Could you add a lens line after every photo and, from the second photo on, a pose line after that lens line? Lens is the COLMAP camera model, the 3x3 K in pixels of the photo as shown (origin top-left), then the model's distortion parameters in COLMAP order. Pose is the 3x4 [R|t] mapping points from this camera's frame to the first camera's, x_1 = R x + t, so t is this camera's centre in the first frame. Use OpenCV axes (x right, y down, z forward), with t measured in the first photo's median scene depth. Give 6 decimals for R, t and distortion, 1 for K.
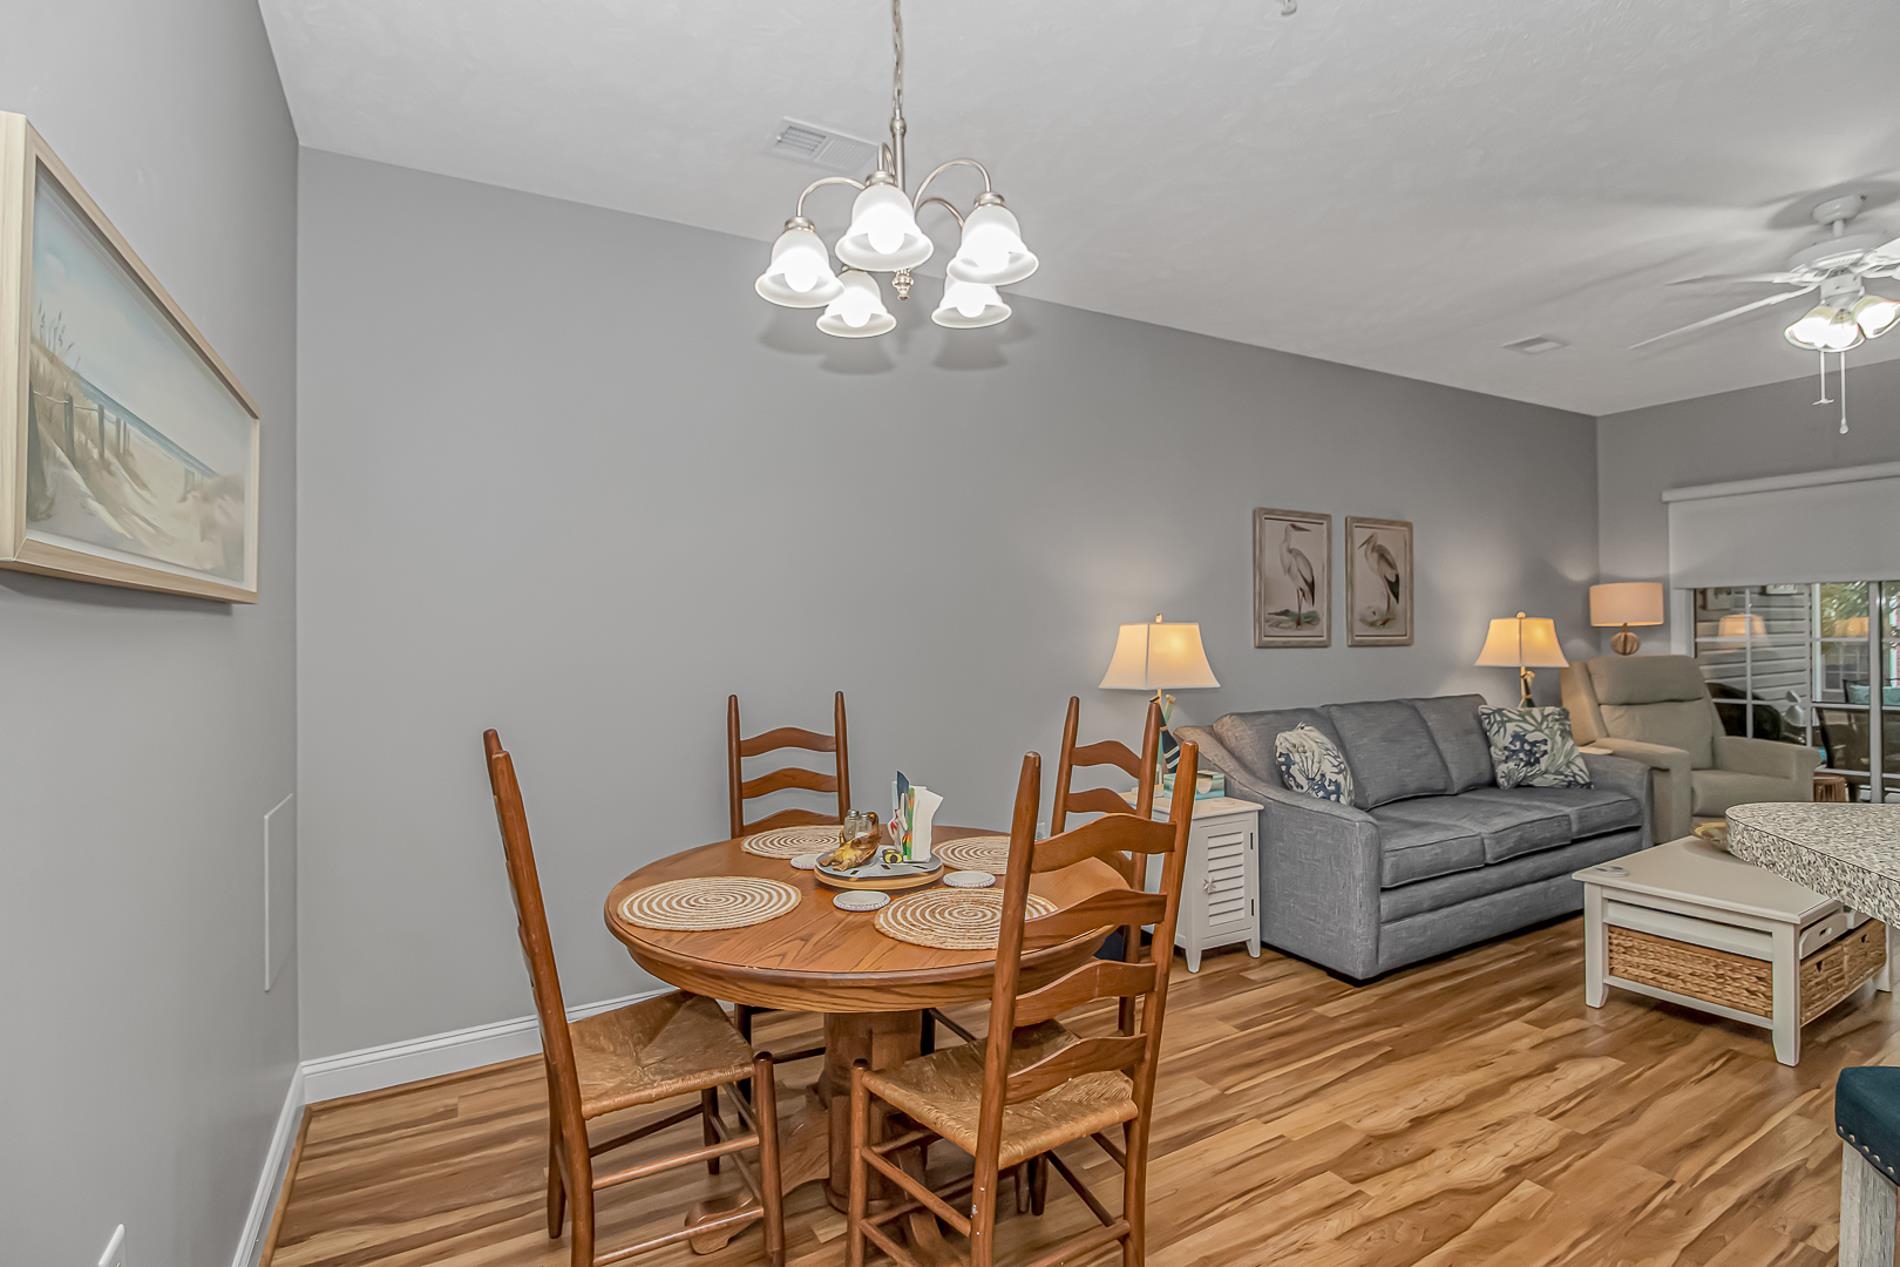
lens RADIAL K [[878.1, 0, 945.3], [0, 878.1, 622.5], [0, 0, 1]] dist [-0.003762, -0.008185]
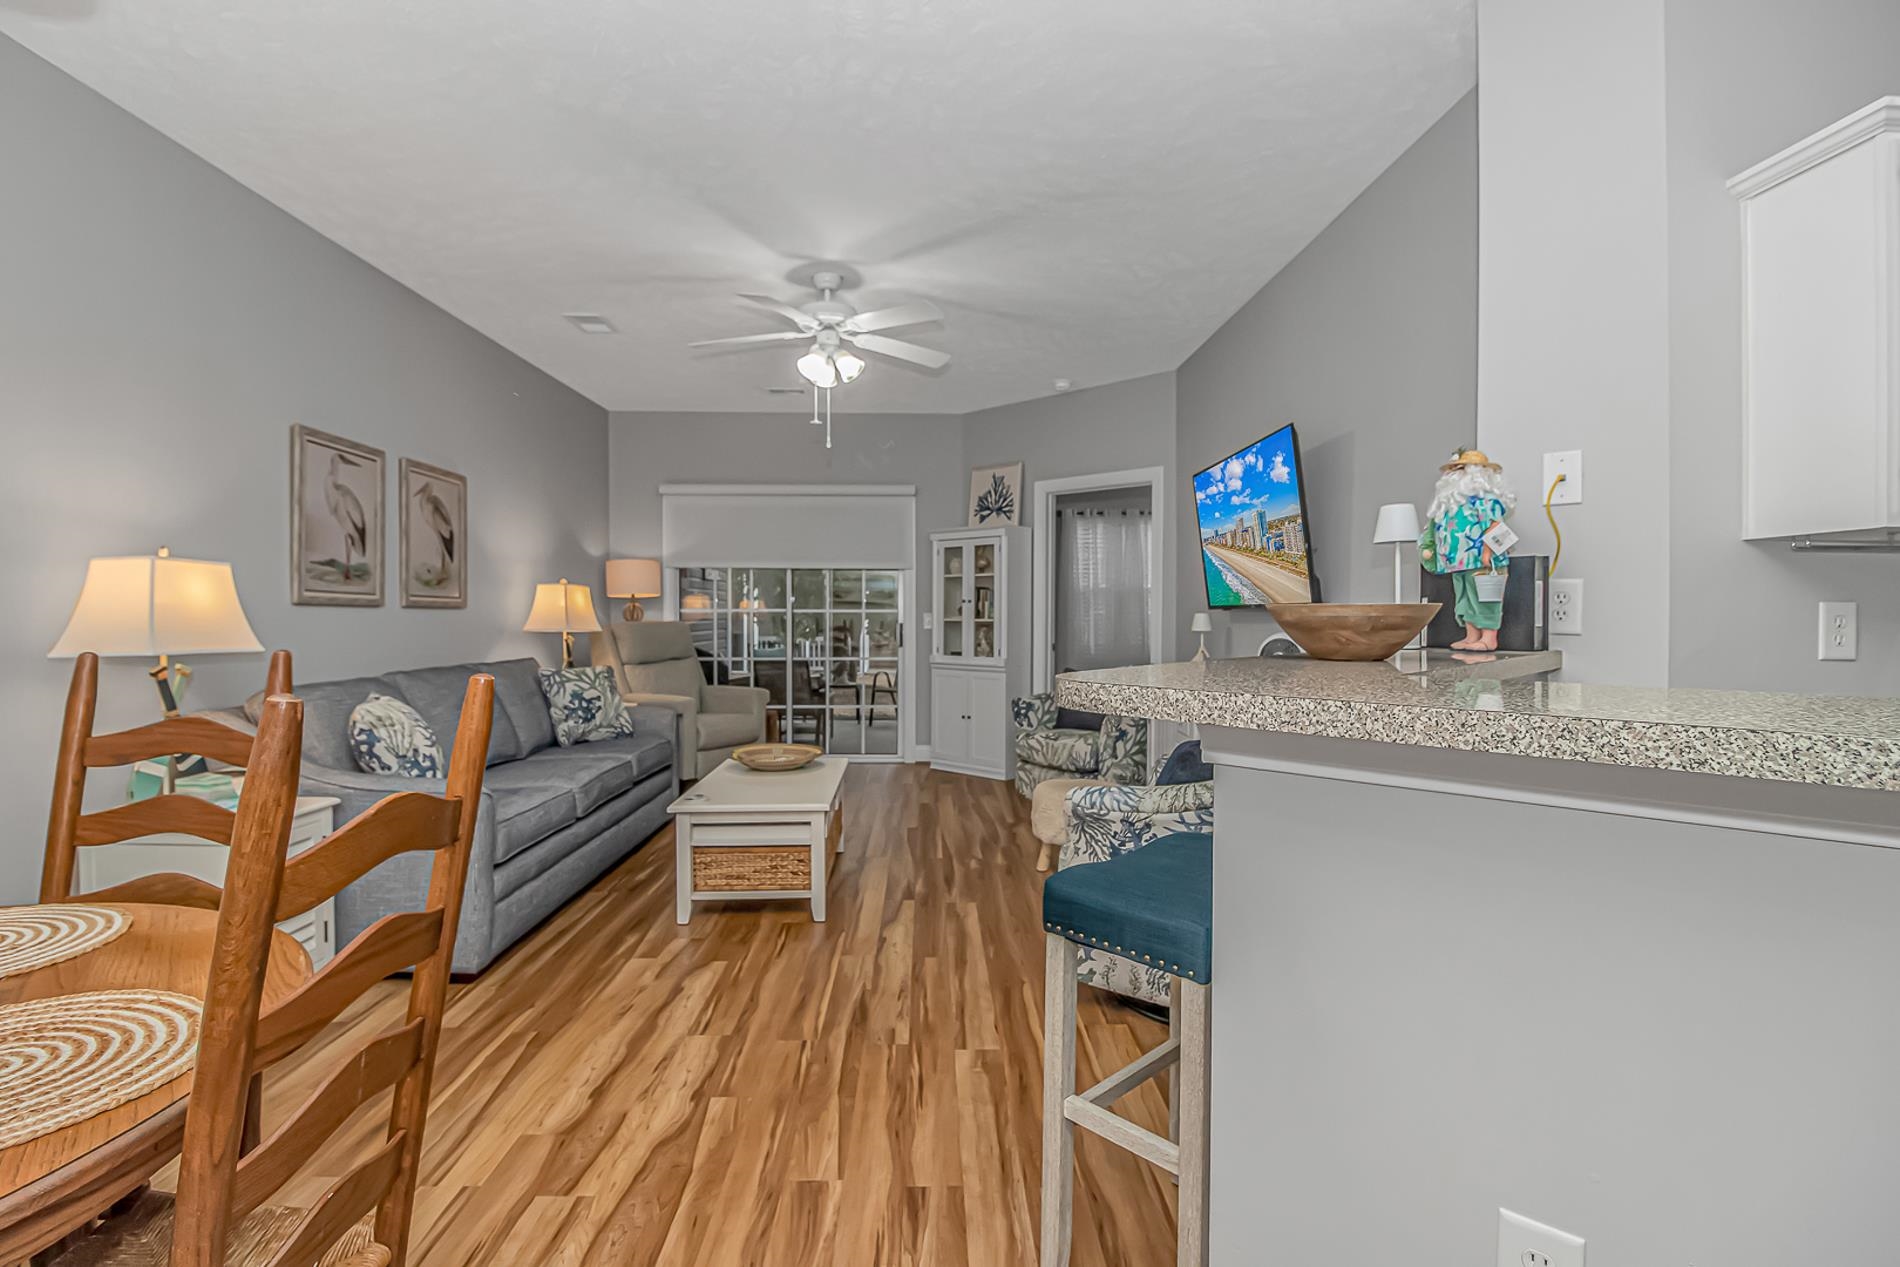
lens RADIAL K [[878.1, 0, 949.6], [0, 878.1, 619.5], [0, 0, 1]] dist [-0.003762, -0.008185]
pose [[0.473069, 0.005412, 0.881009, -0.072146], [-0.019107, 0.999809, 0.004118, 0.037730], [-0.880818, -0.018781, 0.473082, 0.162539]]
